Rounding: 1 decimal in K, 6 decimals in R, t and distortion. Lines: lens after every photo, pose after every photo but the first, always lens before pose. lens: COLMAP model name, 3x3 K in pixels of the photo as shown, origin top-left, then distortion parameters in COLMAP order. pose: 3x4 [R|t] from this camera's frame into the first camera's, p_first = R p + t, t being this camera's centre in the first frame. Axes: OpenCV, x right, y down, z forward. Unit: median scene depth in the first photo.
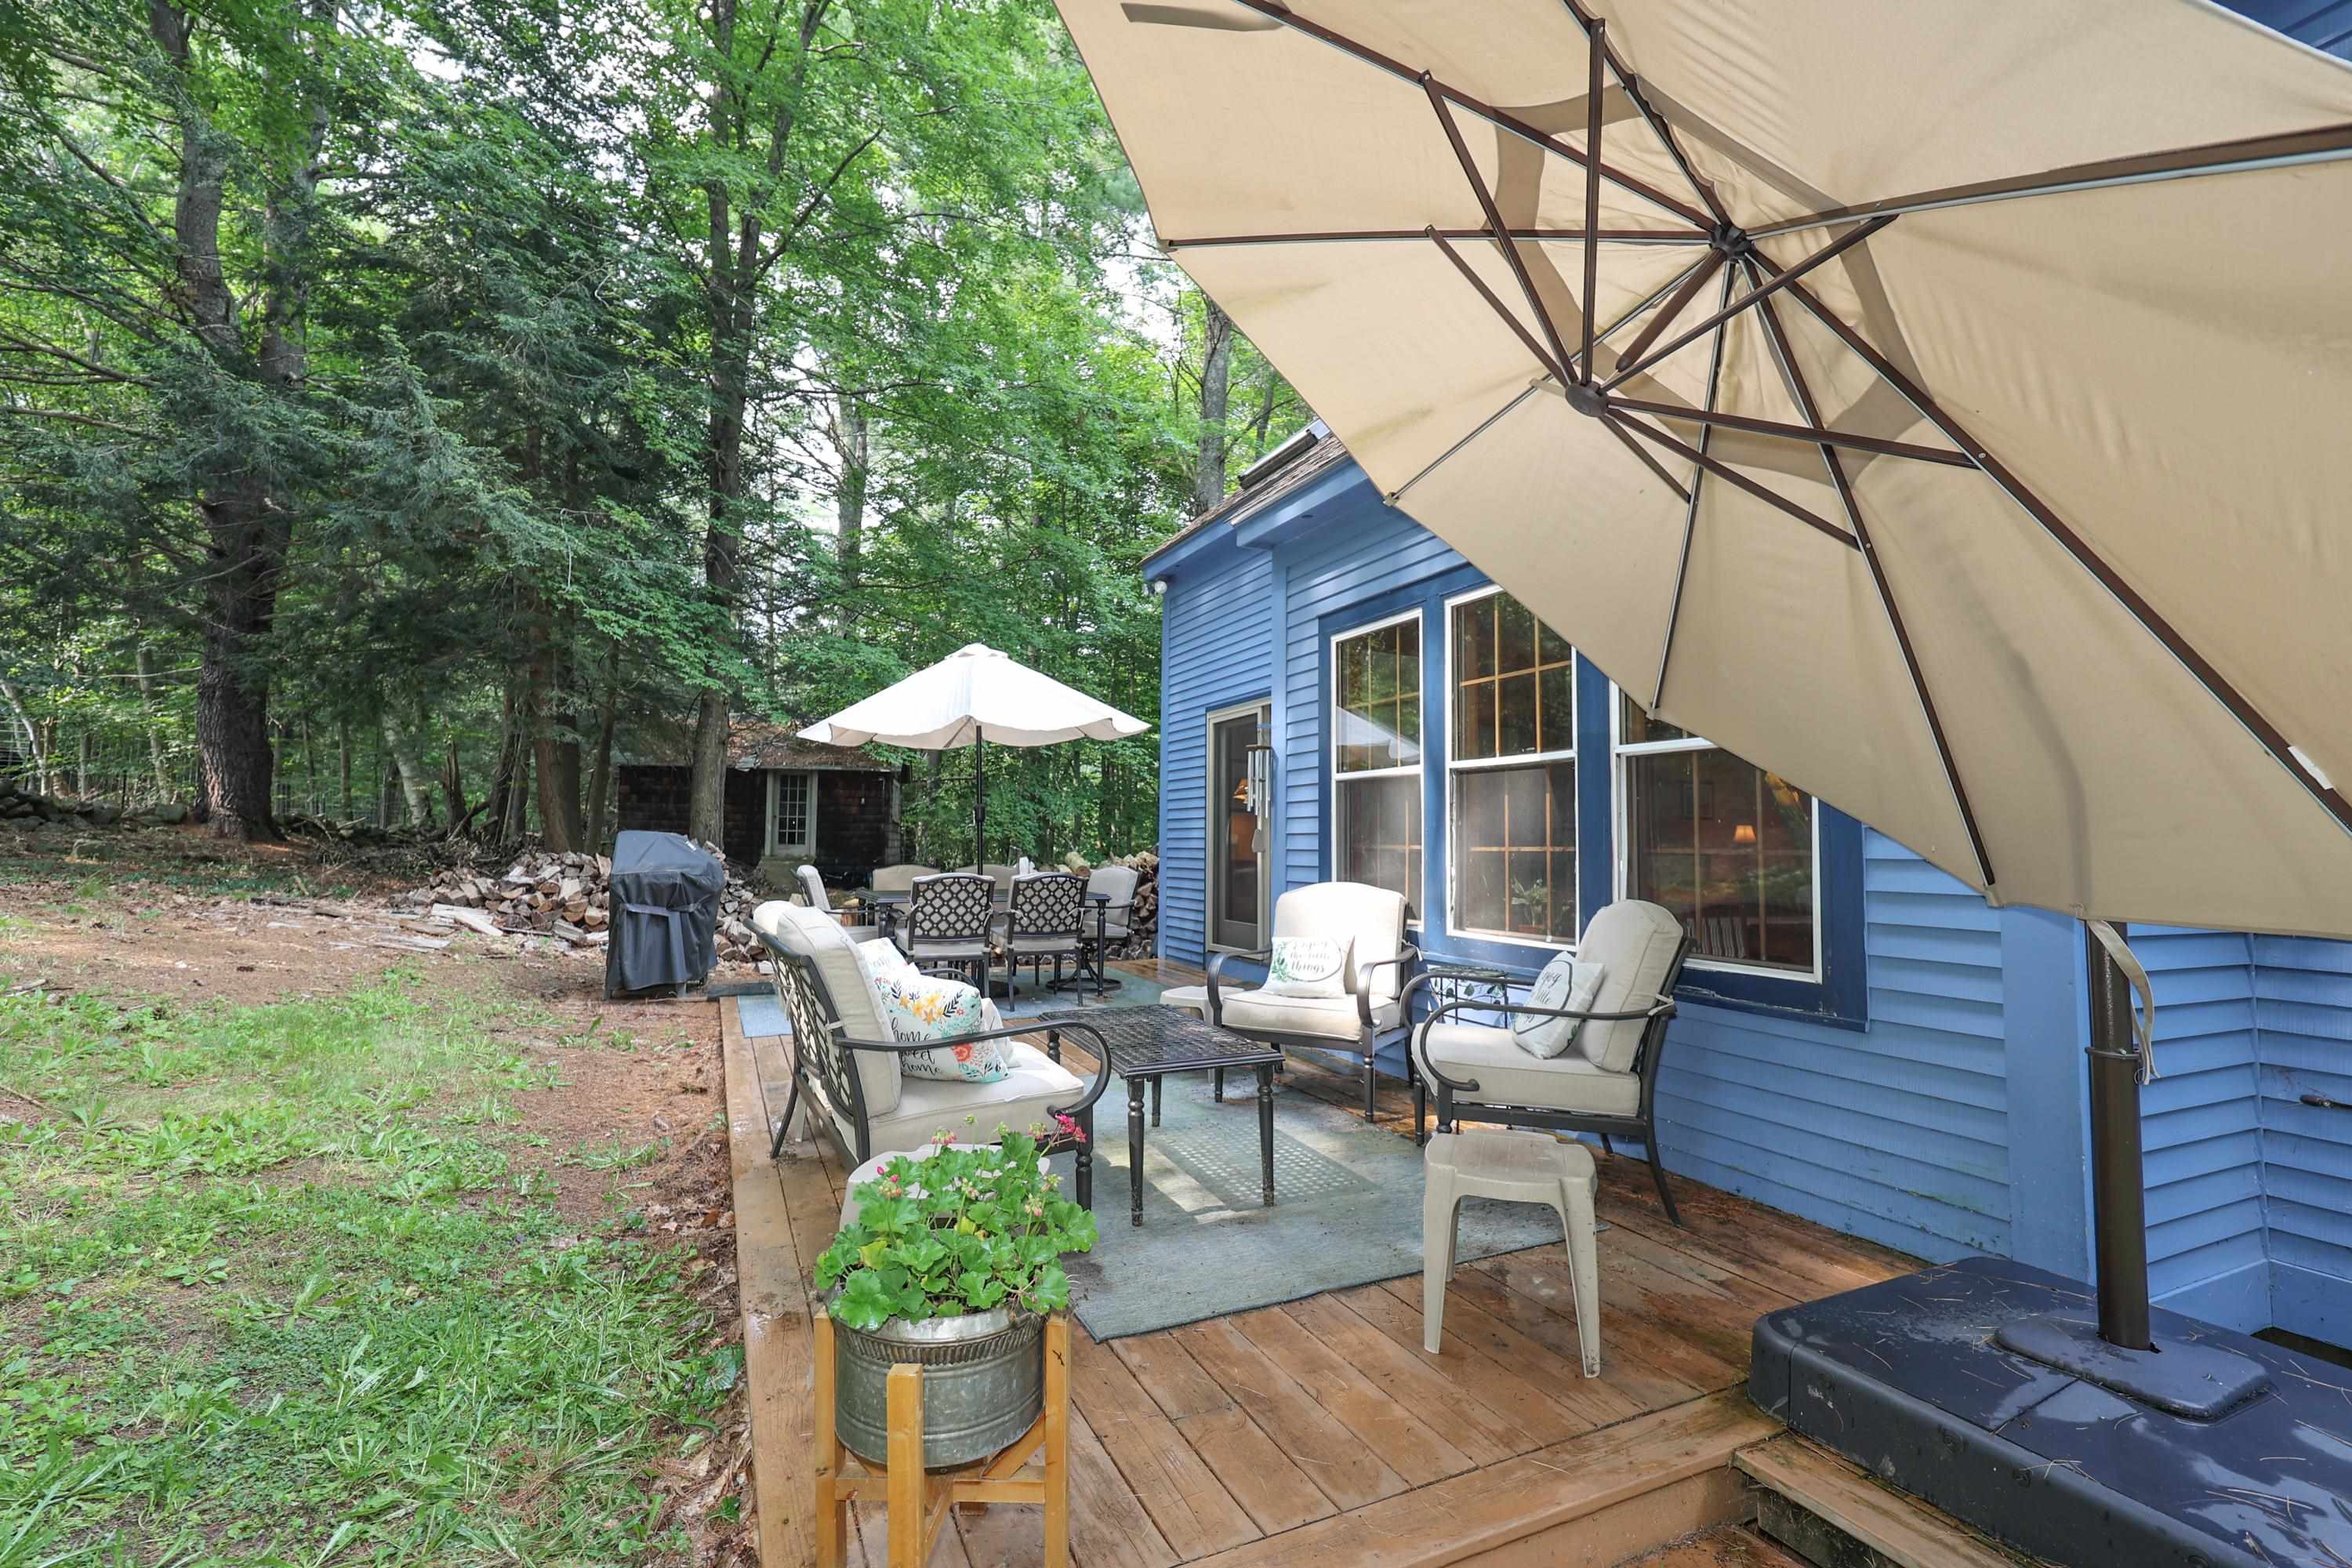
lens RADIAL K [[1010.8, 0, 1176.0], [0, 1010.8, 784.0], [0, 0, 1]] dist [-0.000374, 0.000037]
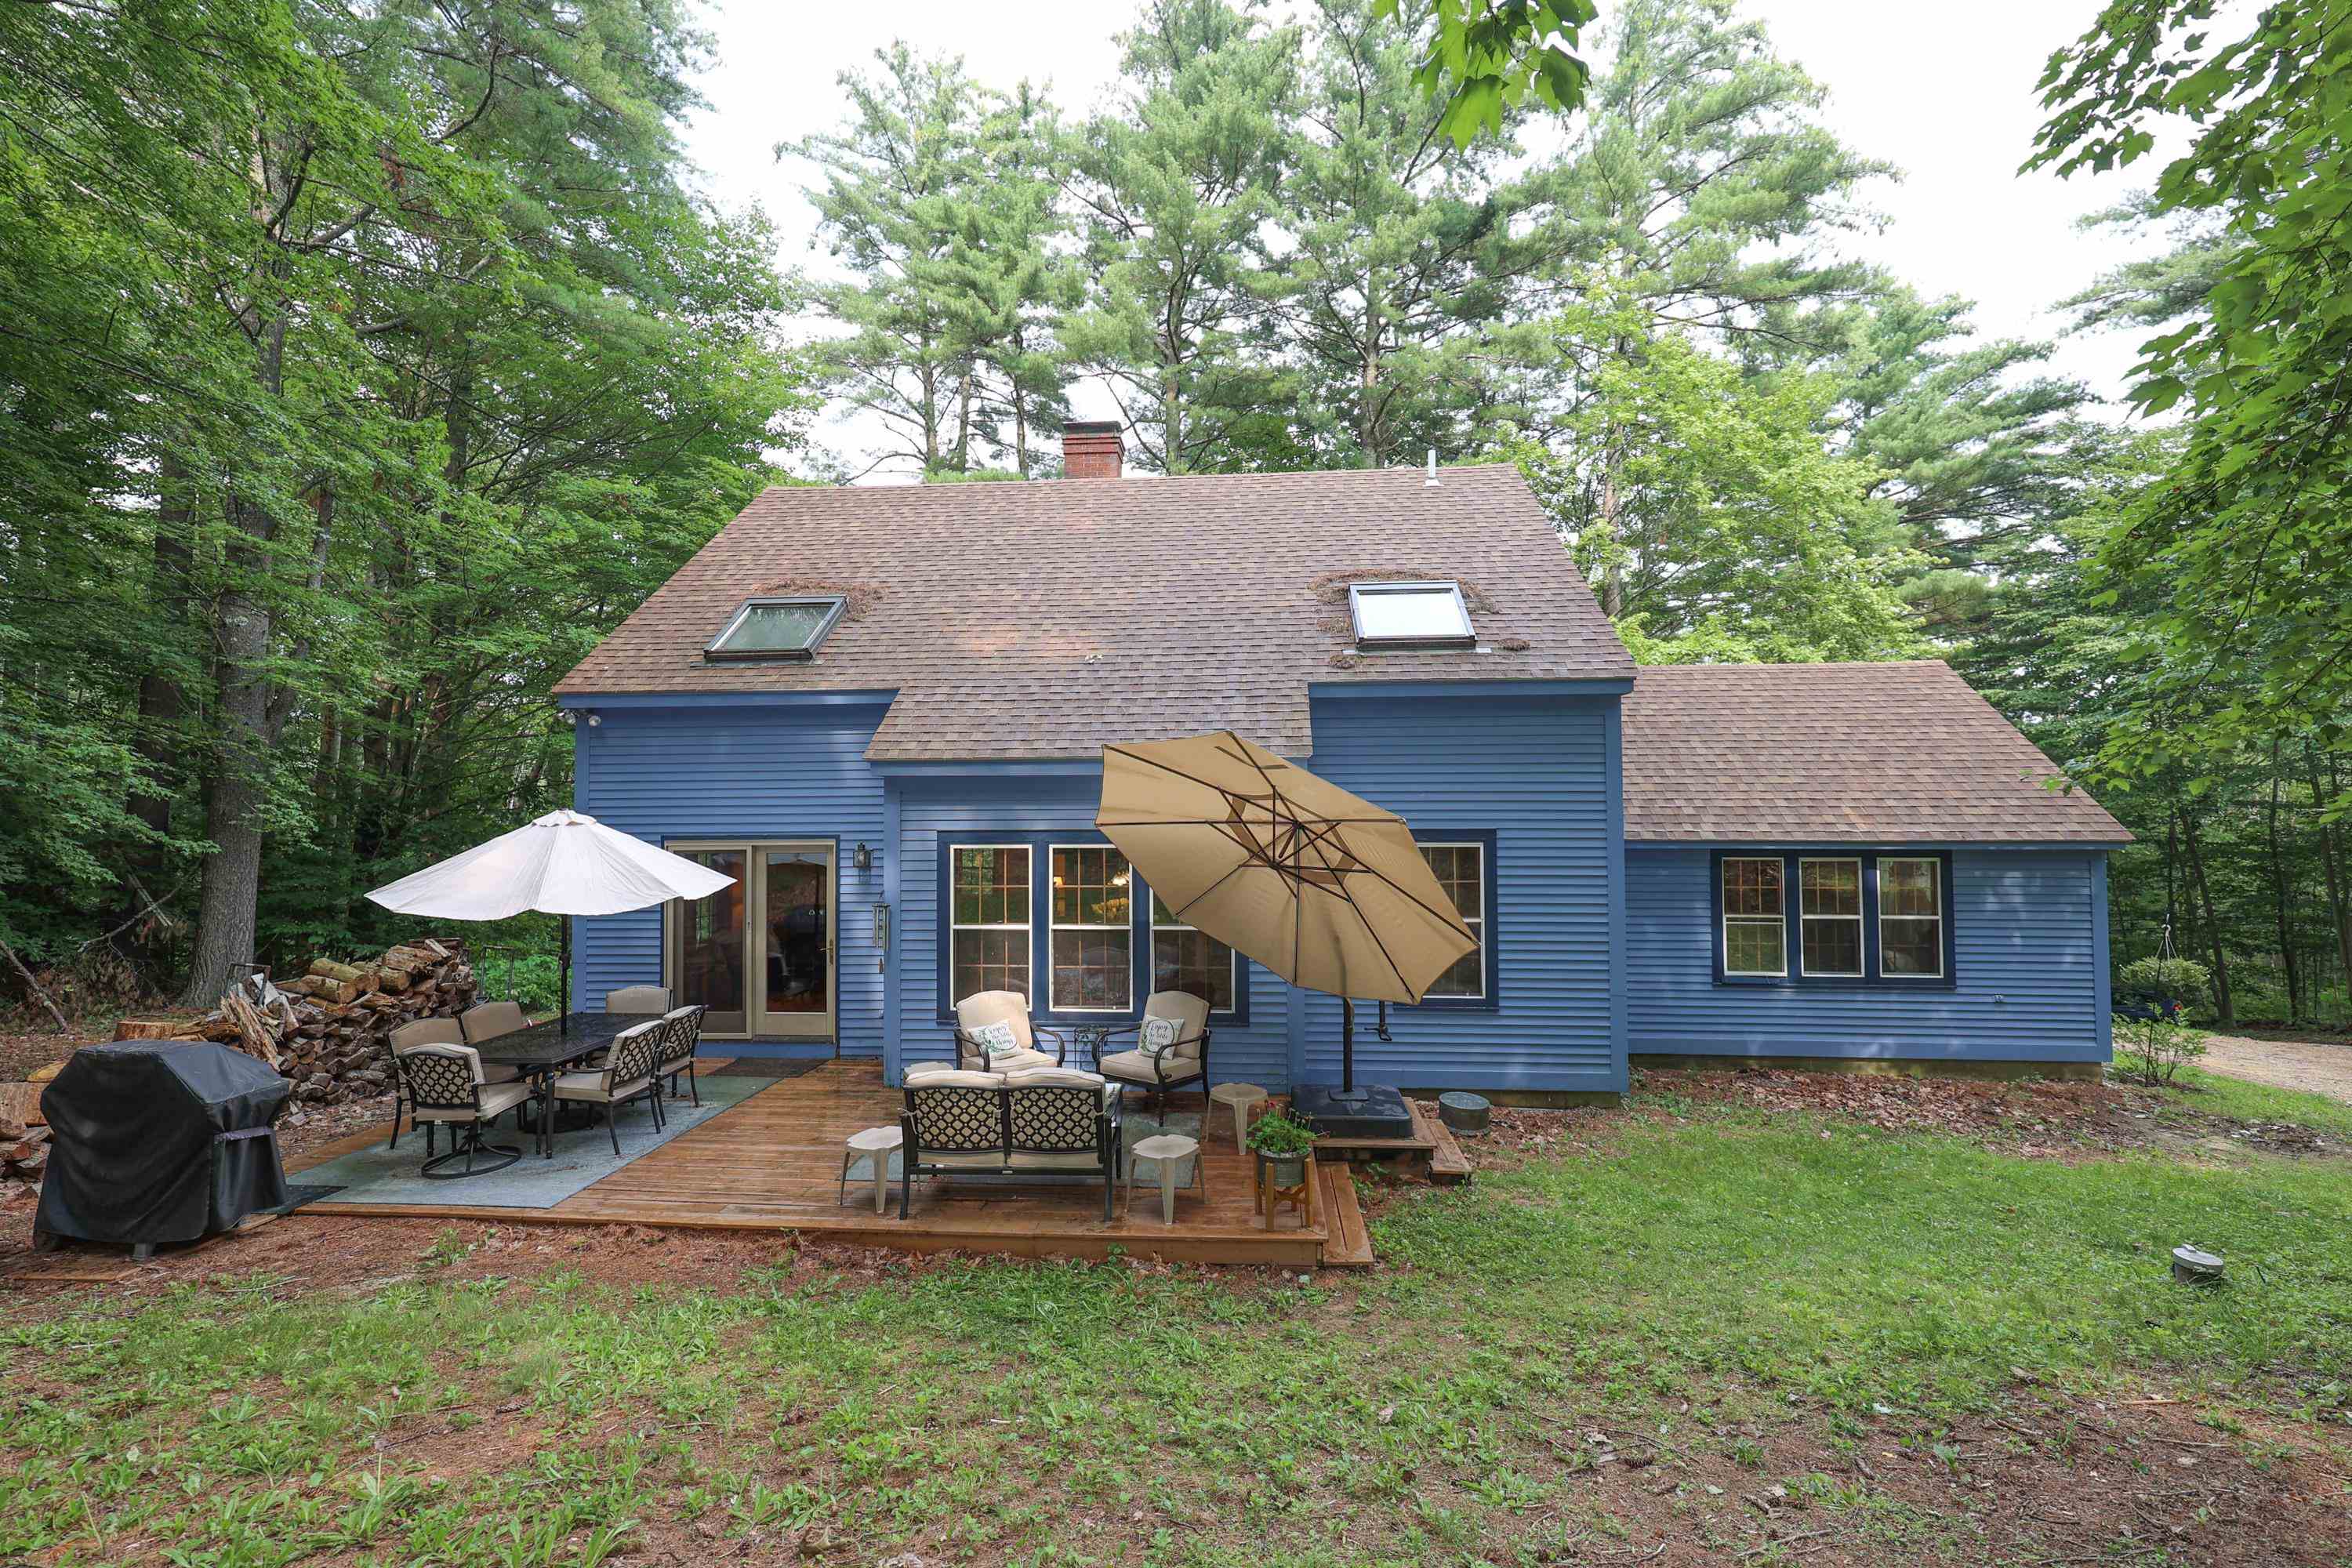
lens RADIAL K [[1010.8, 0, 1176.0], [0, 1010.8, 784.0], [0, 0, 1]] dist [-0.000374, 0.000037]
pose [[0.503741, 0.000152, 0.863855, -1.729103], [-0.036284, 0.999121, 0.020983, -0.455788], [-0.863093, -0.041914, 0.503304, -0.278167]]
